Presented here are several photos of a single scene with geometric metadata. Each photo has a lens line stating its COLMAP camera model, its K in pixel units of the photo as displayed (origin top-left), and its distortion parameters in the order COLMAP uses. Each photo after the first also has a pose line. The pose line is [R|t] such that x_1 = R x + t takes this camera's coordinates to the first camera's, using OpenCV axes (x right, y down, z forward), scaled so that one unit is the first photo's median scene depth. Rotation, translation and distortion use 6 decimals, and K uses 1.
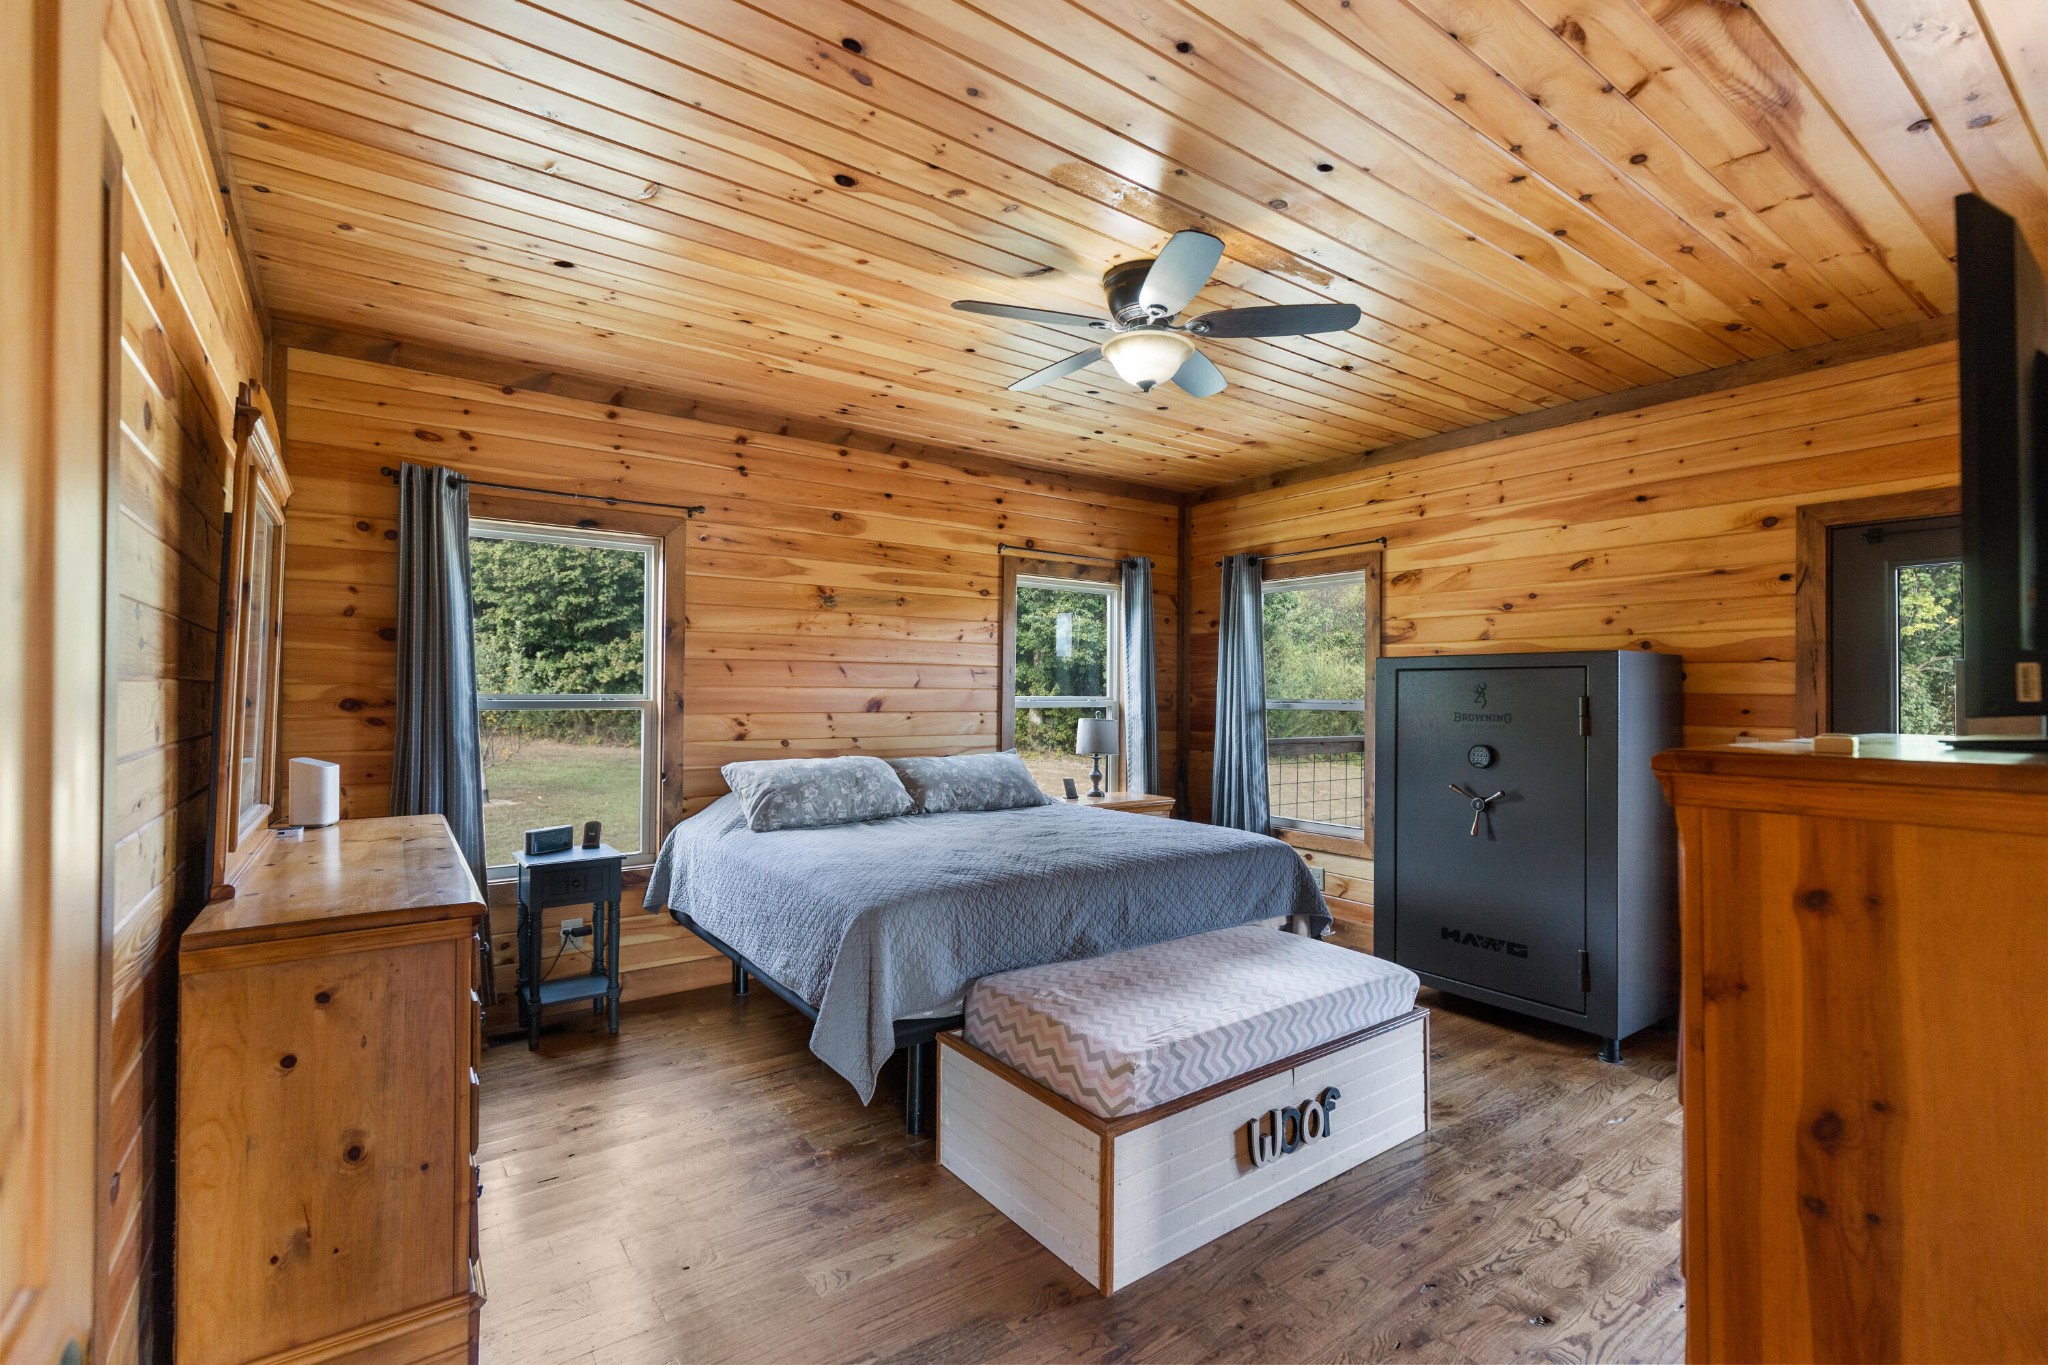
lens RADIAL K [[922.1, 0, 1070.6], [0, 922.1, 674.0], [0, 0, 1]] dist [0.015471, -0.001601]
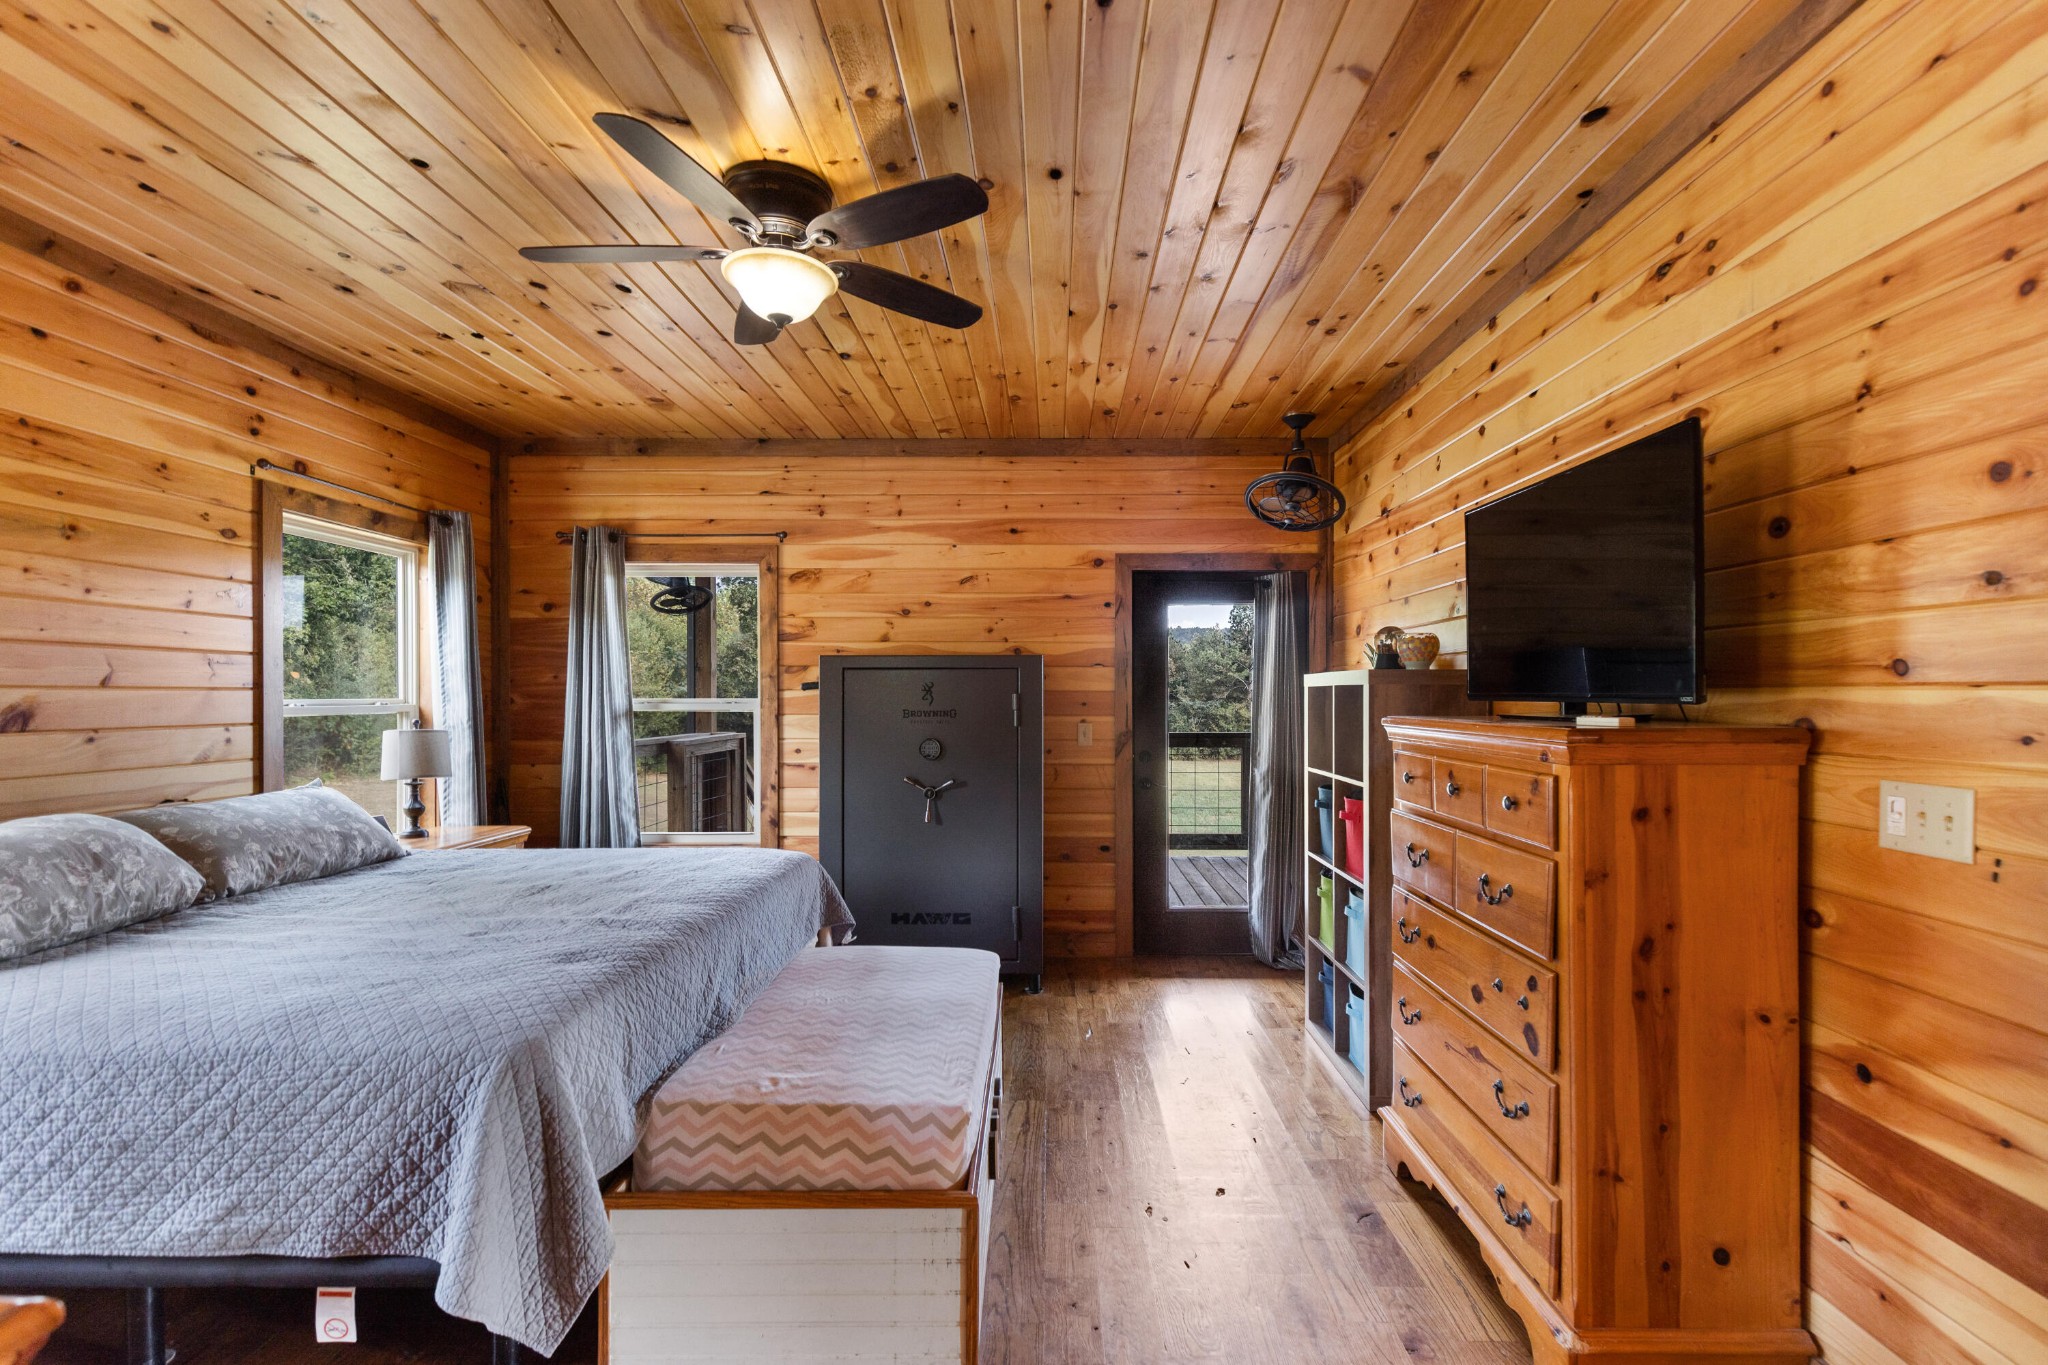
lens RADIAL K [[922.1, 0, 1033.7], [0, 922.1, 692.1], [0, 0, 1]] dist [0.015471, -0.001601]
pose [[0.613992, -0.005644, 0.789292, -0.290670], [-0.011910, 0.999794, 0.016414, 0.002100], [-0.789223, -0.019479, 0.613798, 0.205940]]
